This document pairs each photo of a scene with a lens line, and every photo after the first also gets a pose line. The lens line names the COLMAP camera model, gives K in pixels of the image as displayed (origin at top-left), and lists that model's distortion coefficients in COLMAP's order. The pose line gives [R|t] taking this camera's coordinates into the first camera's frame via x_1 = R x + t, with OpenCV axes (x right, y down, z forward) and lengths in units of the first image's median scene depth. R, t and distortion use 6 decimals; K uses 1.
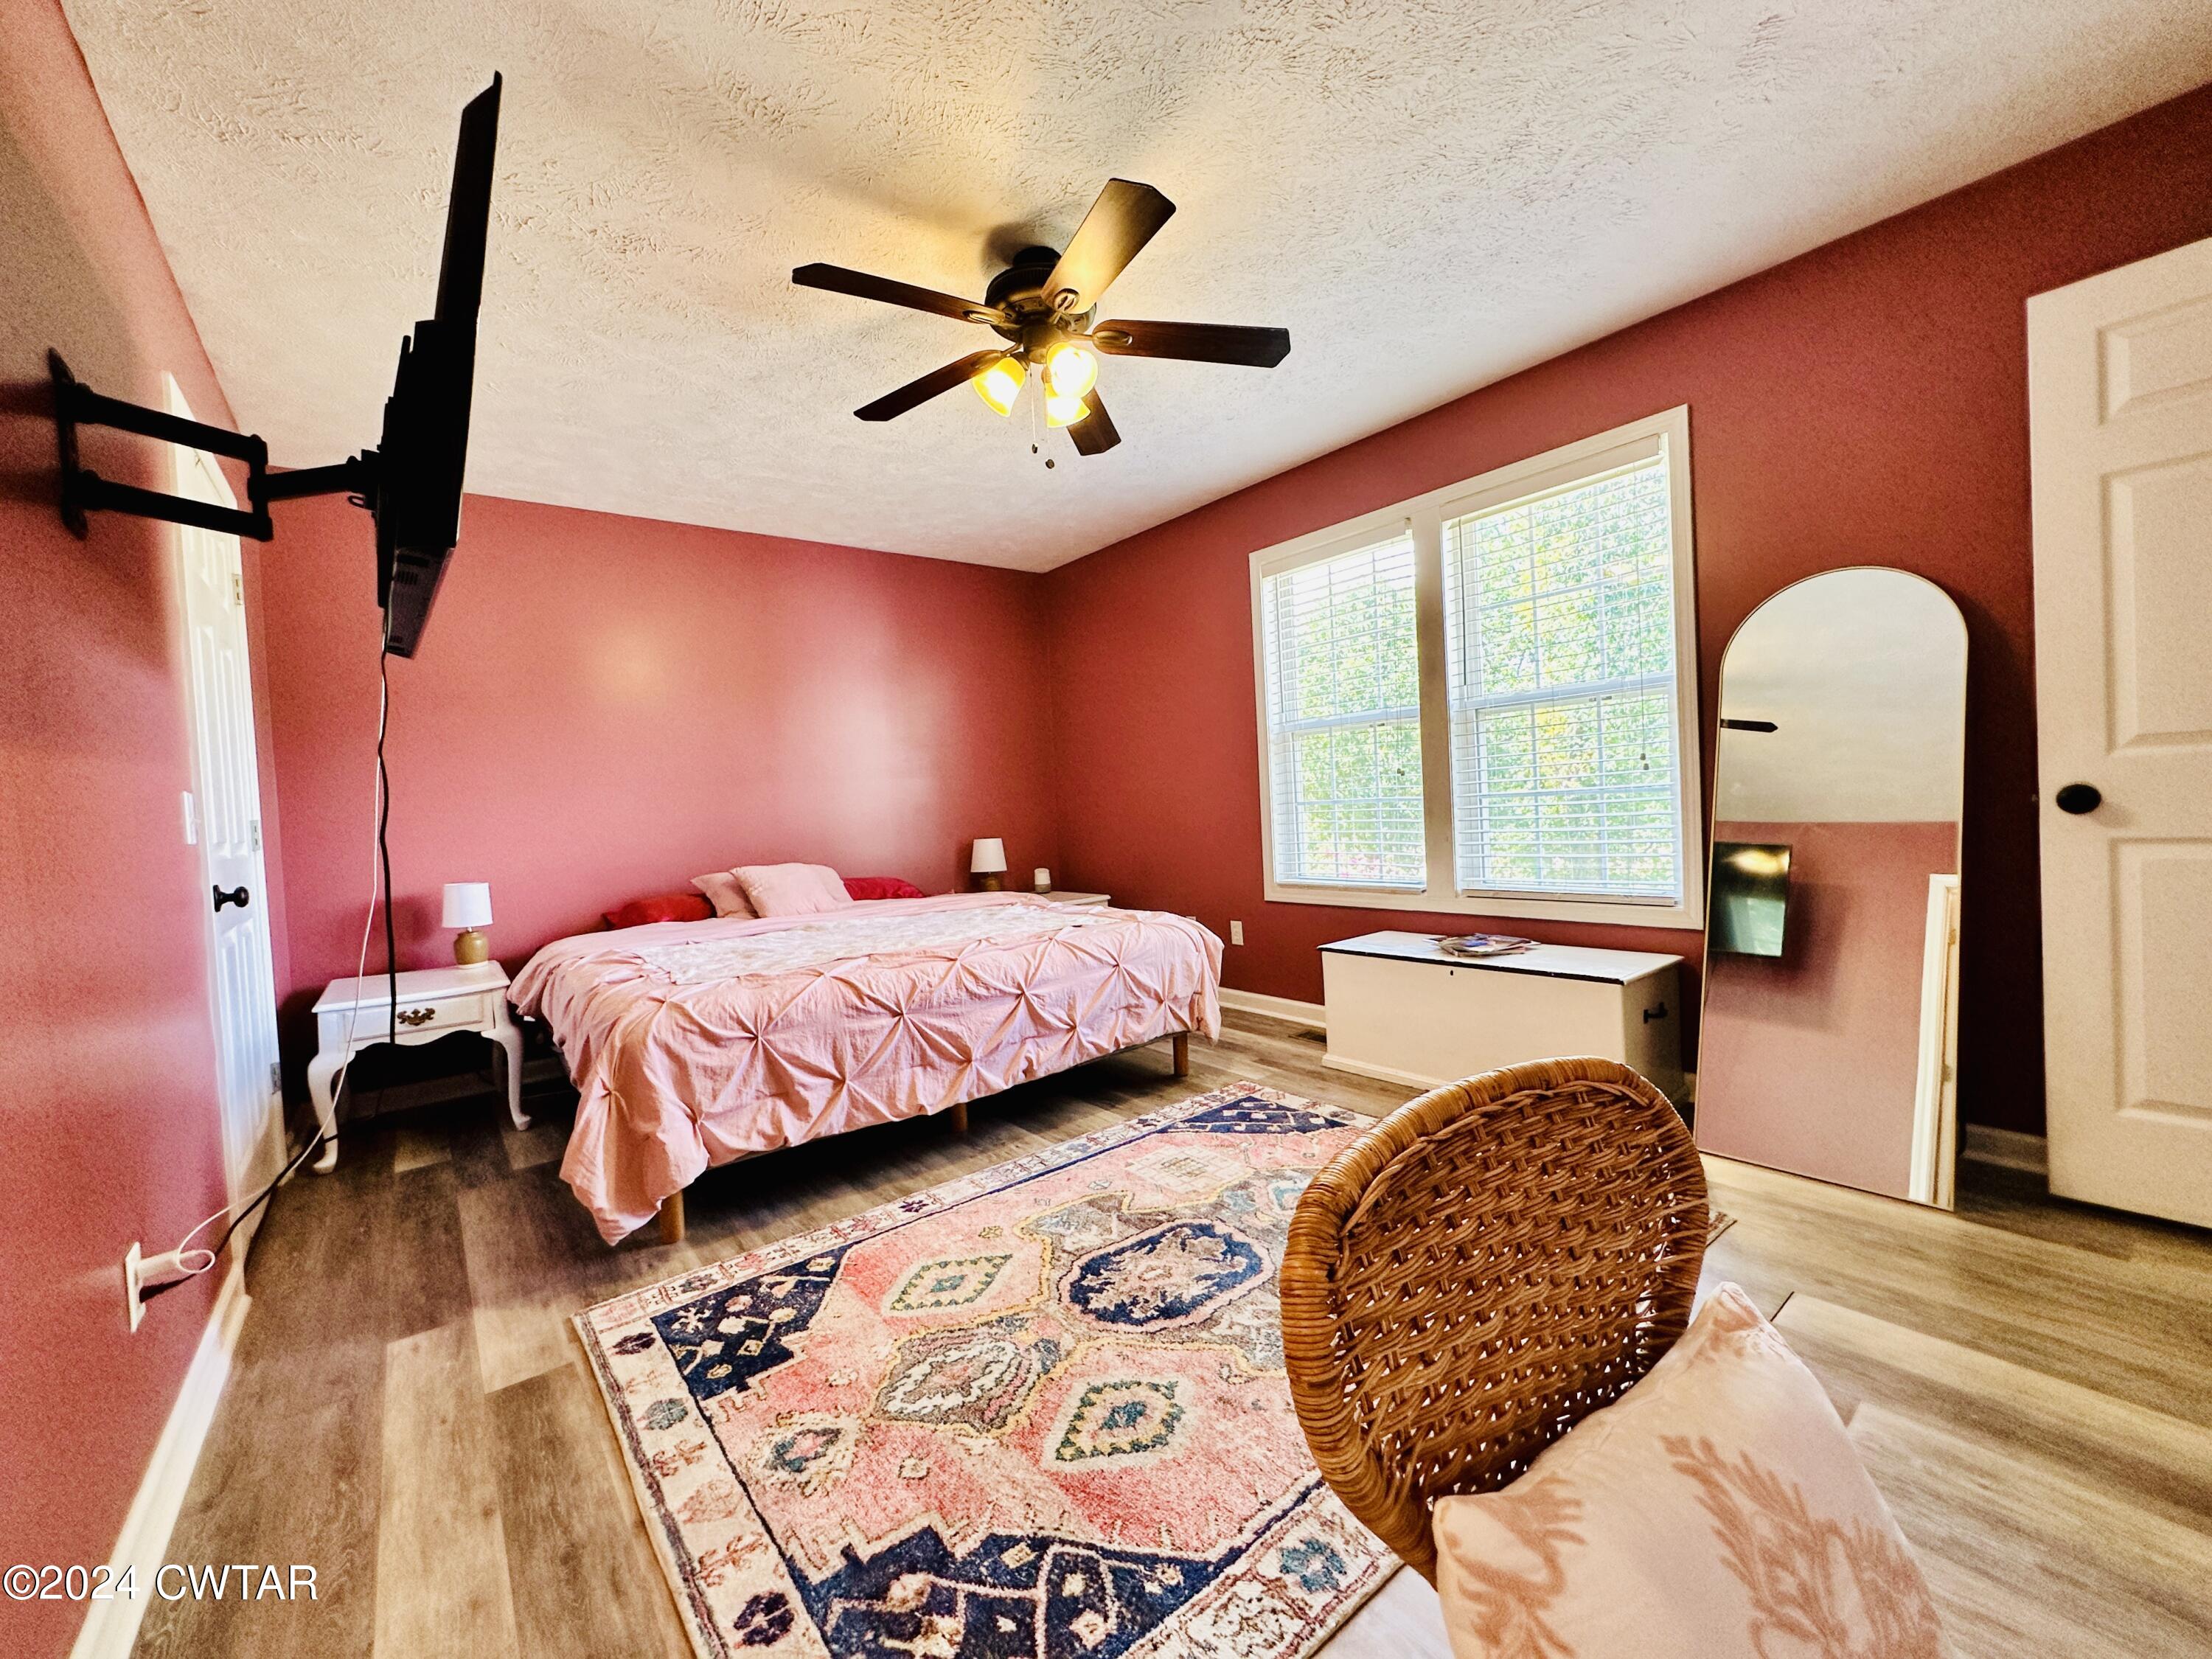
lens RADIAL K [[884.7, 0, 1102.8], [0, 884.7, 823.1], [0, 0, 1]] dist [-0.003577, 0.000727]
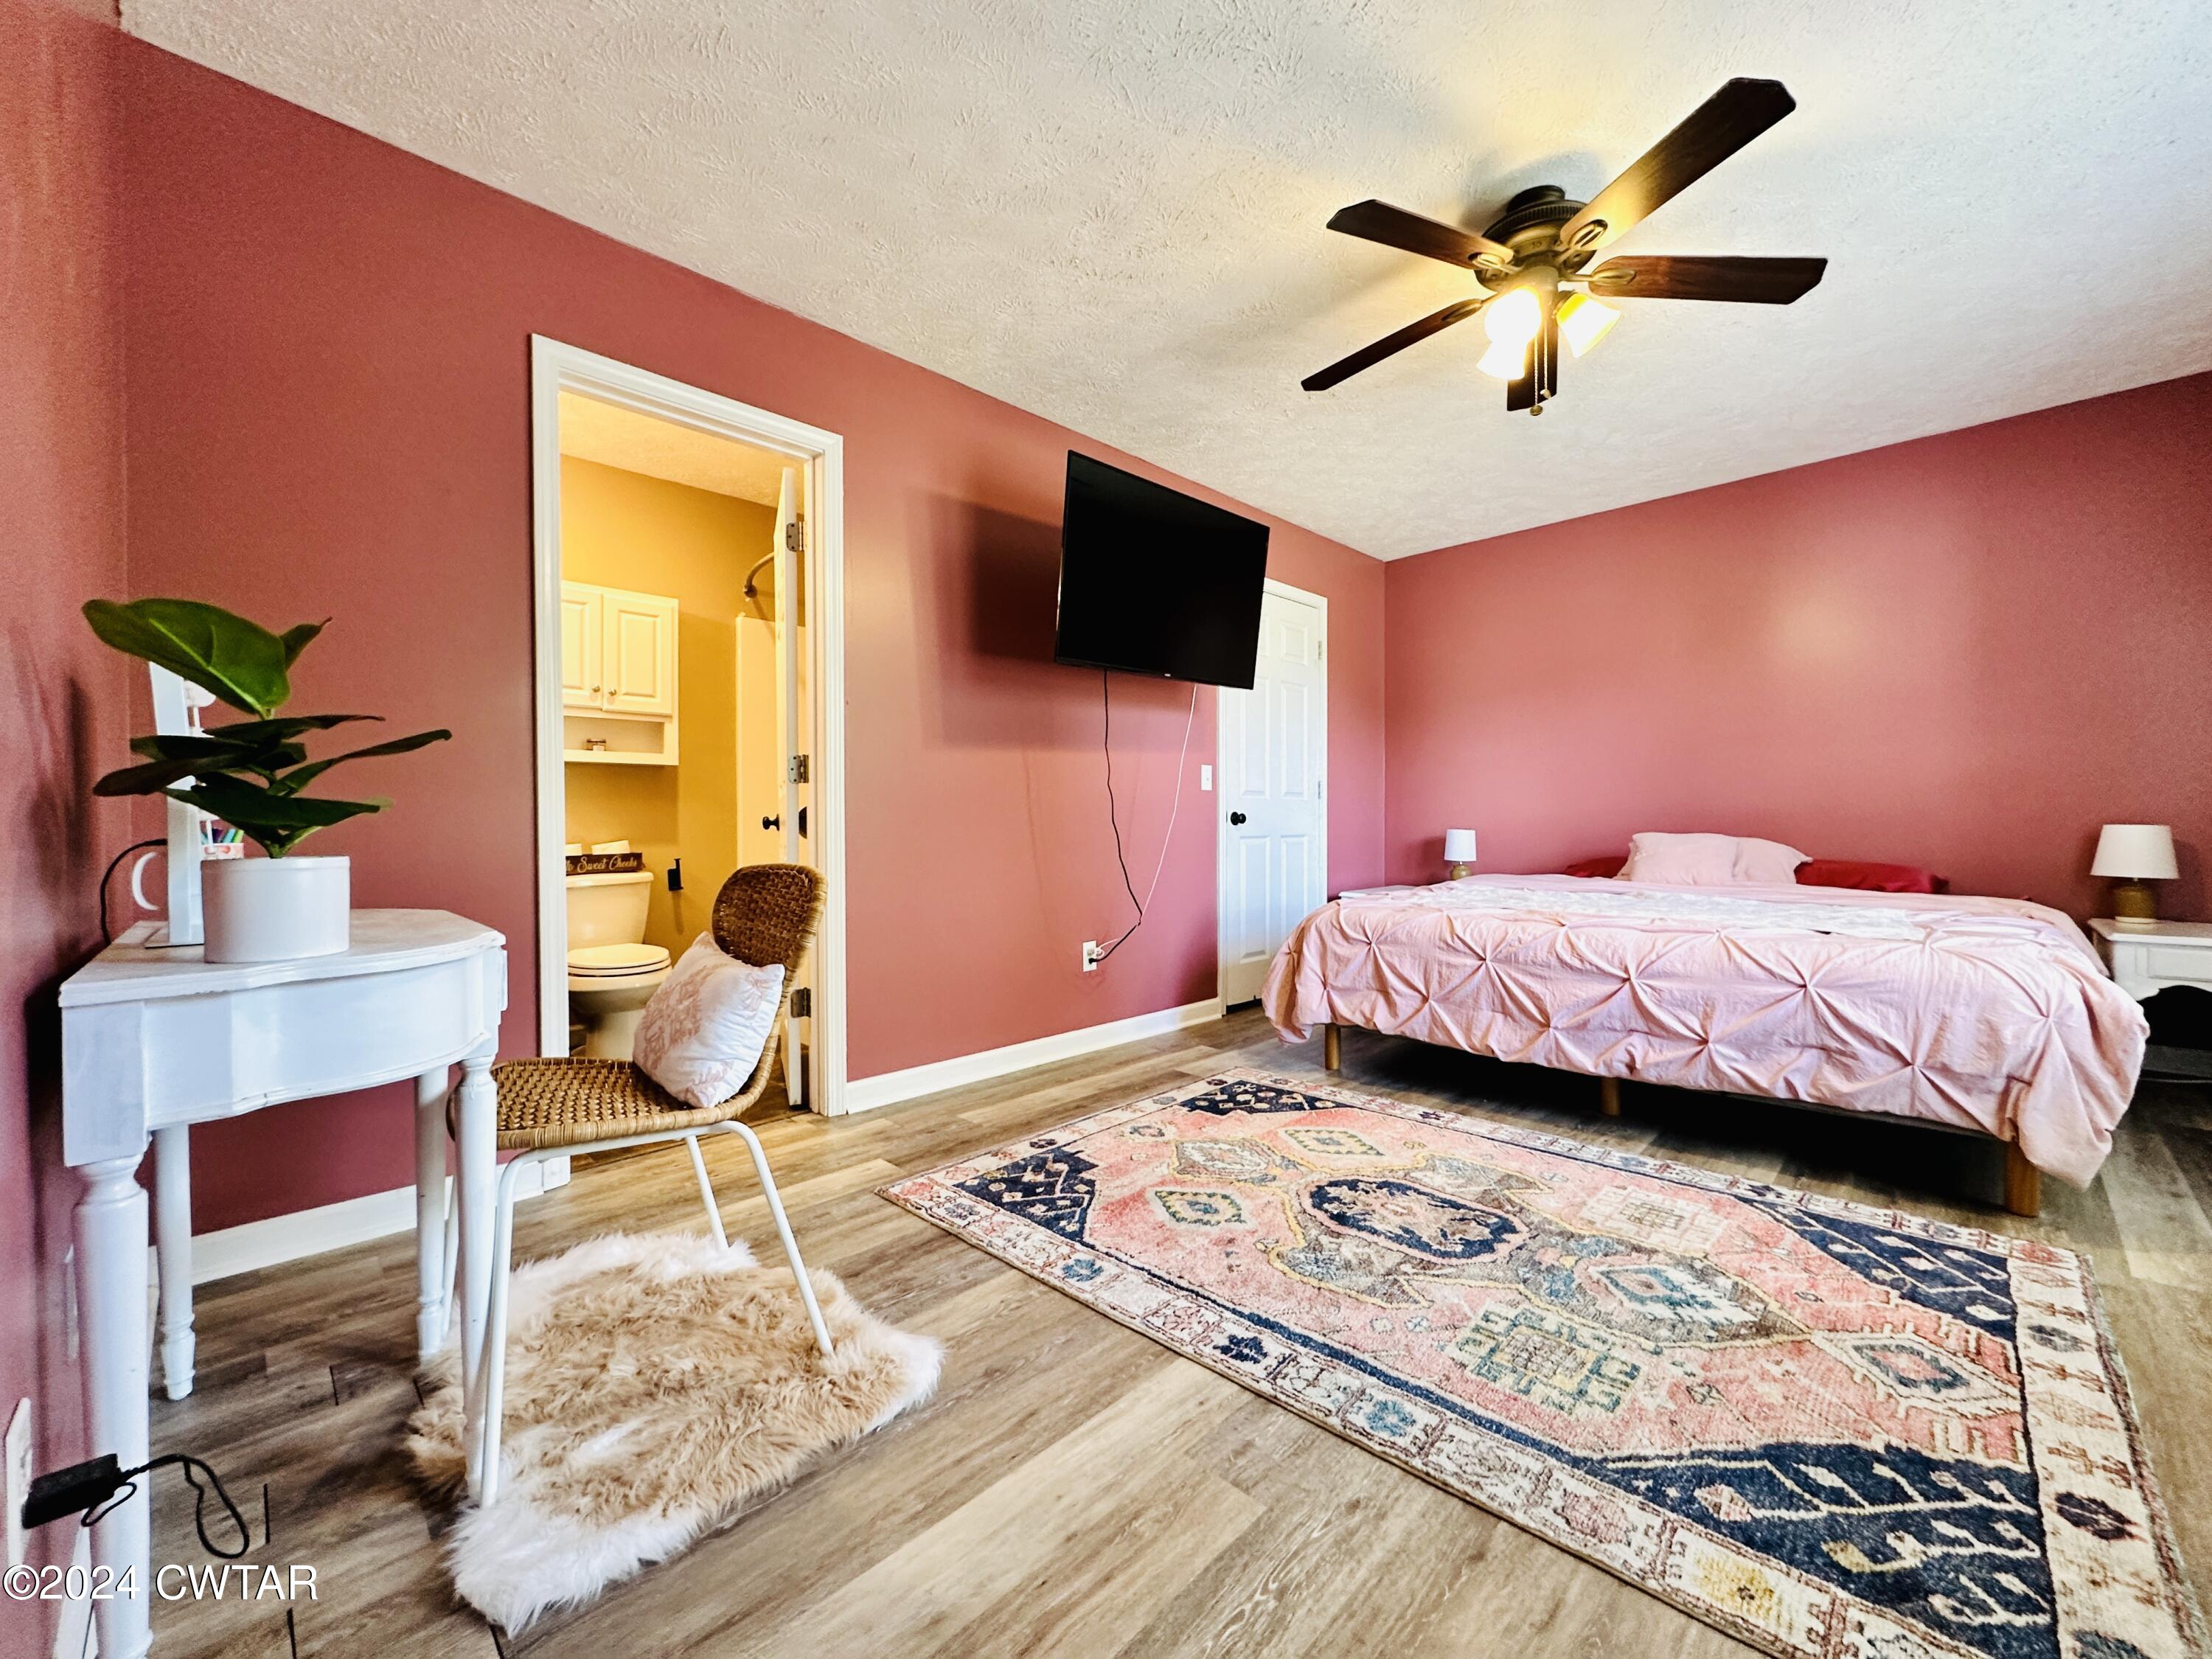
lens RADIAL K [[884.7, 0, 1109.4], [0, 884.7, 836.5], [0, 0, 1]] dist [-0.003577, 0.000727]
pose [[0.138637, 0.069515, -0.987901, 0.863683], [-0.024065, 0.997475, 0.066811, 0.001415], [0.990051, 0.014511, 0.139960, 0.423472]]
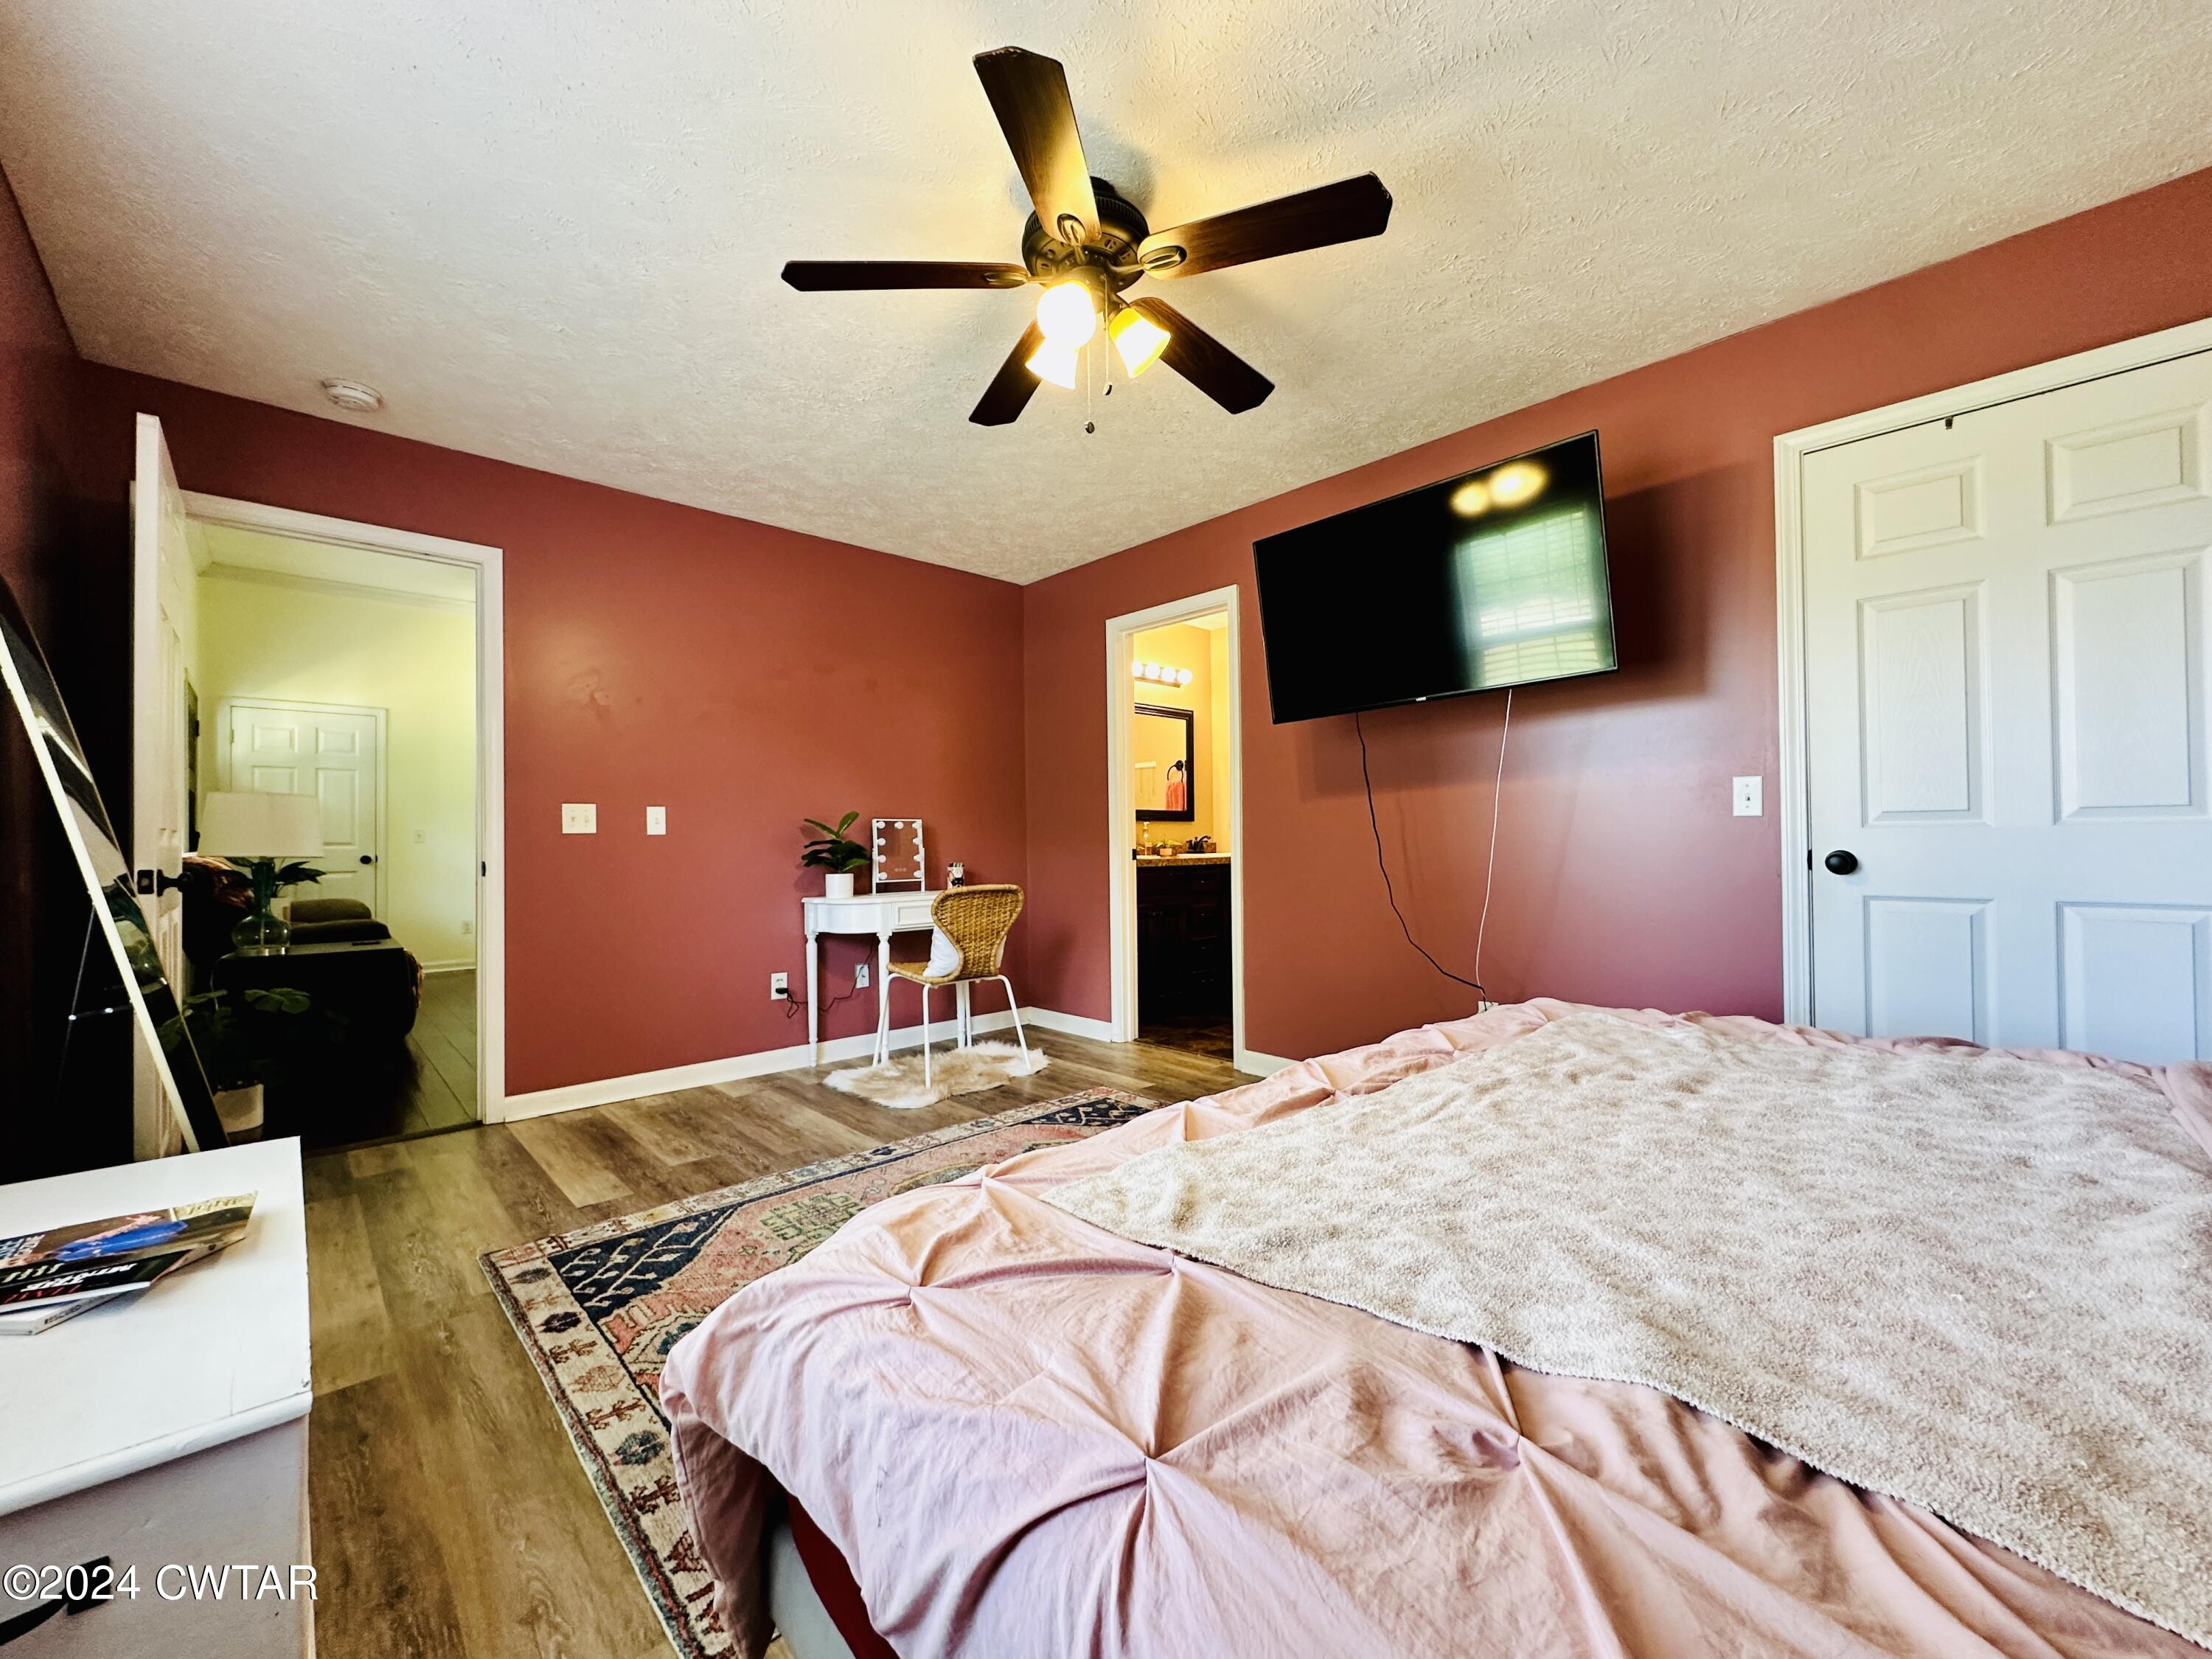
lens RADIAL K [[884.7, 0, 1114.6], [0, 884.7, 839.0], [0, 0, 1]] dist [-0.003577, 0.000727]
pose [[-0.992815, 0.069891, -0.097122, 0.021658], [0.068107, 0.997445, 0.021566, -0.025837], [0.098381, 0.014796, -0.995039, 1.894563]]
